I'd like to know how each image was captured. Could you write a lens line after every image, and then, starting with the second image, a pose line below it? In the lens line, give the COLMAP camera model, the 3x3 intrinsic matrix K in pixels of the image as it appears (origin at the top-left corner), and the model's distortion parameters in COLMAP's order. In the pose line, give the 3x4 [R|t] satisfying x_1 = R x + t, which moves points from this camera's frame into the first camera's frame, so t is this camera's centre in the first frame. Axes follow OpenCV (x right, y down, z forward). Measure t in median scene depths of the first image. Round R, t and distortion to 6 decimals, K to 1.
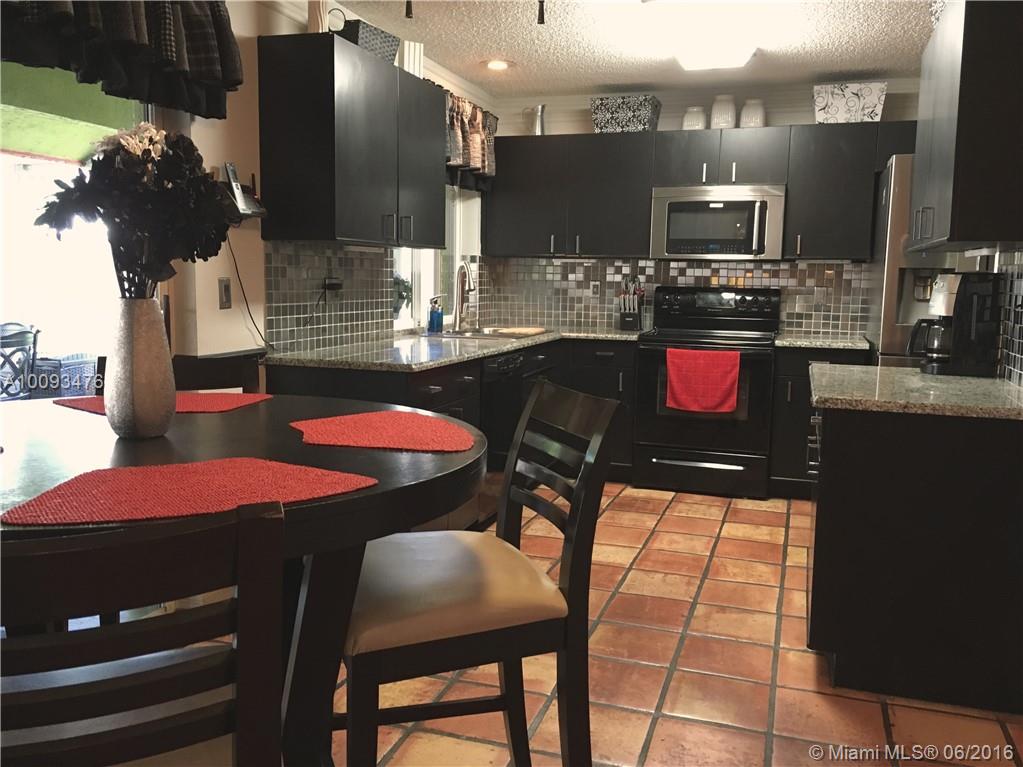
lens RADIAL K [[881.9, 0, 514.8], [0, 881.9, 377.9], [0, 0, 1]] dist [0.102965, -0.147740]
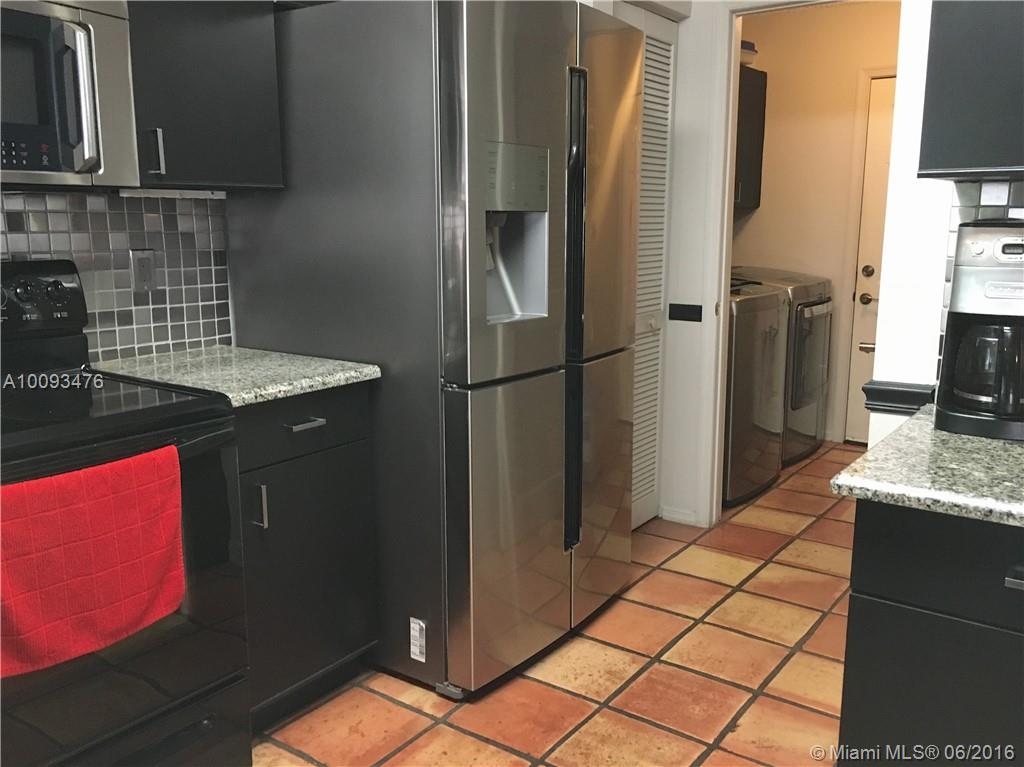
lens RADIAL K [[882.8, 0, 515.3], [0, 882.8, 377.9], [0, 0, 1]] dist [0.102965, -0.147740]
pose [[0.310498, -0.186242, 0.932151, -0.036087], [0.115871, 0.980722, 0.157350, -0.095749], [-0.943485, 0.059152, 0.326092, 0.736812]]
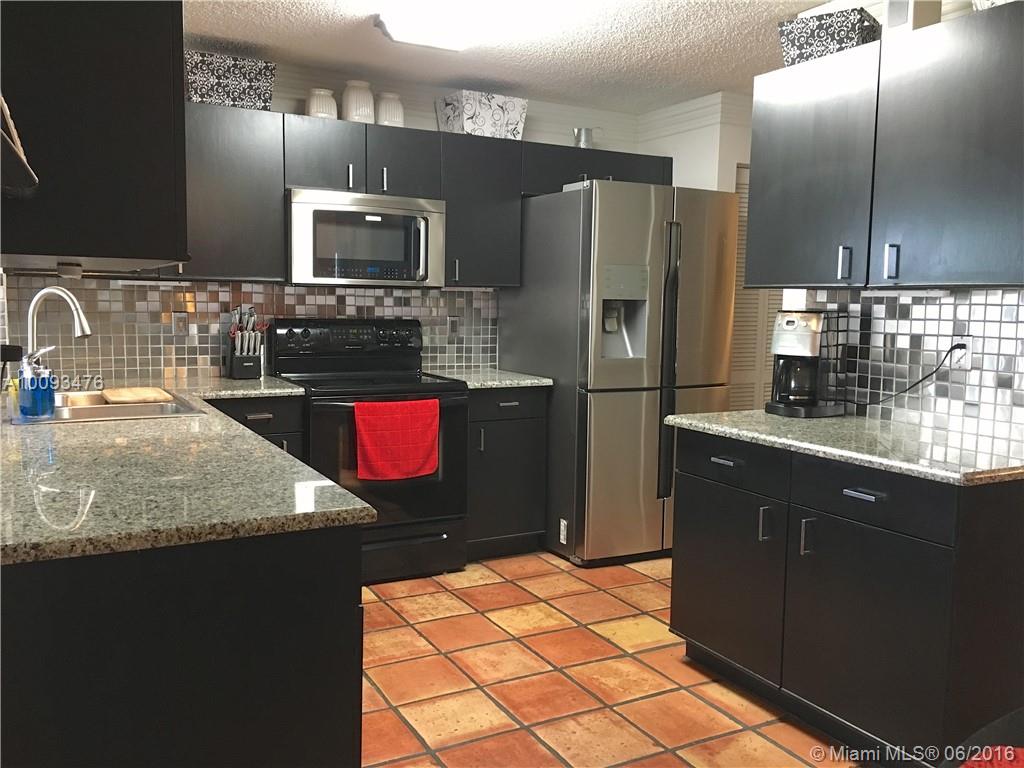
lens RADIAL K [[870.6, 0, 512.4], [0, 870.6, 380.8], [0, 0, 1]] dist [0.053950, 0.000544]
pose [[0.688796, -0.075663, 0.720996, -0.274988], [0.079504, 0.996424, 0.028614, -0.063079], [-0.720583, 0.037613, 0.692348, 0.383846]]
